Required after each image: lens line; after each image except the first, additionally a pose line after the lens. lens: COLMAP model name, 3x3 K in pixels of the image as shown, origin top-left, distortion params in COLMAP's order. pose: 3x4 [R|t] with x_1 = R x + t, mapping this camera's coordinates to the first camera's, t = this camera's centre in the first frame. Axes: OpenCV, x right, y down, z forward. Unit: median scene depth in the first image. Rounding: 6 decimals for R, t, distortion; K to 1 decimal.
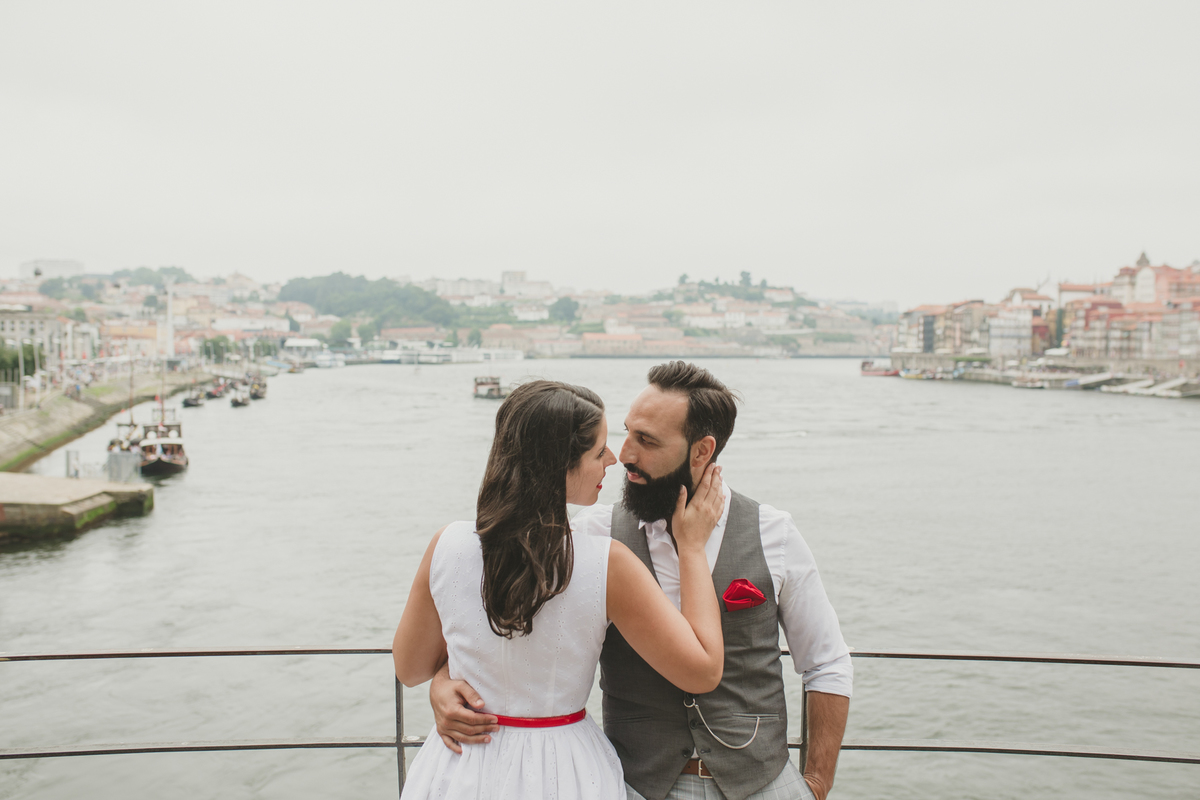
lens RADIAL K [[1187.5, 0, 600.0], [0, 1187.5, 400.0], [0, 0, 1]] dist [-0.043185, 0.024273]
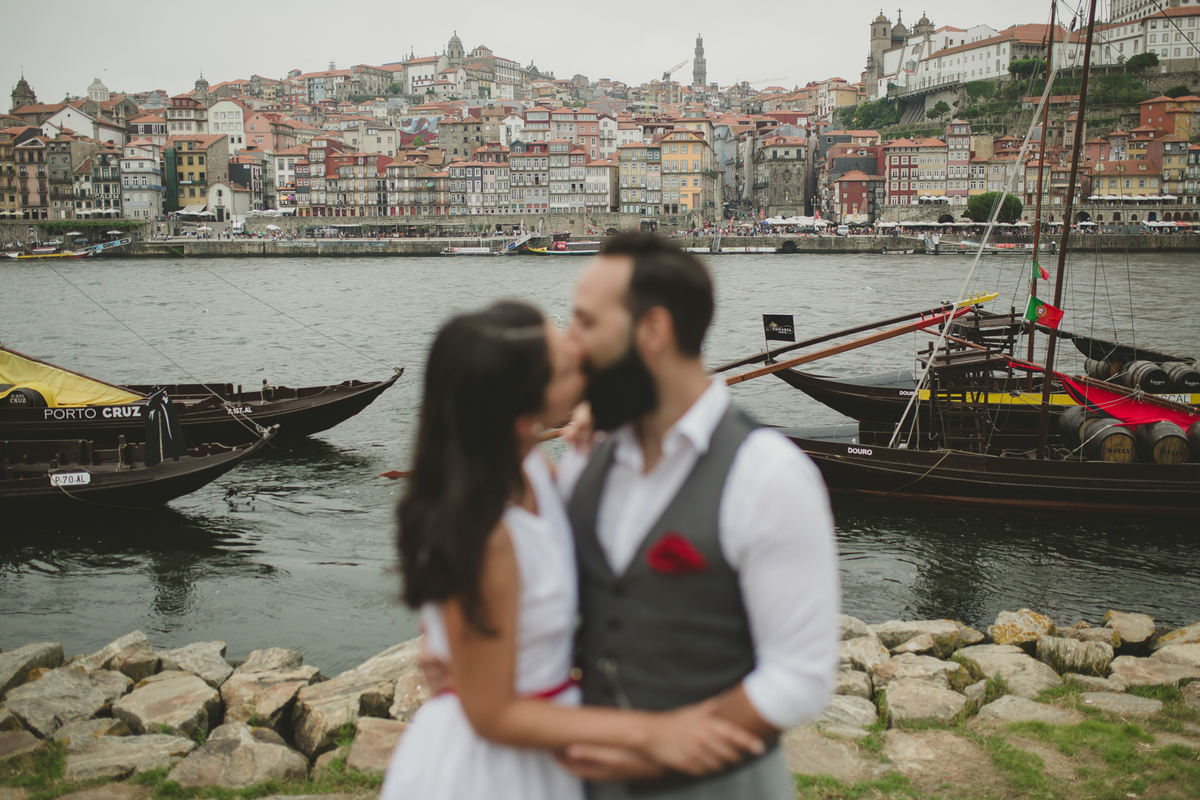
lens RADIAL K [[1208.2, 0, 623.9], [0, 1208.2, 419.0], [0, 0, 1]] dist [-0.045555, 0.038719]
pose [[0.208799, -0.157829, 0.965139, -0.248142], [0.053222, 0.987263, 0.149933, -0.013887], [-0.976509, 0.020061, 0.214539, 0.601401]]
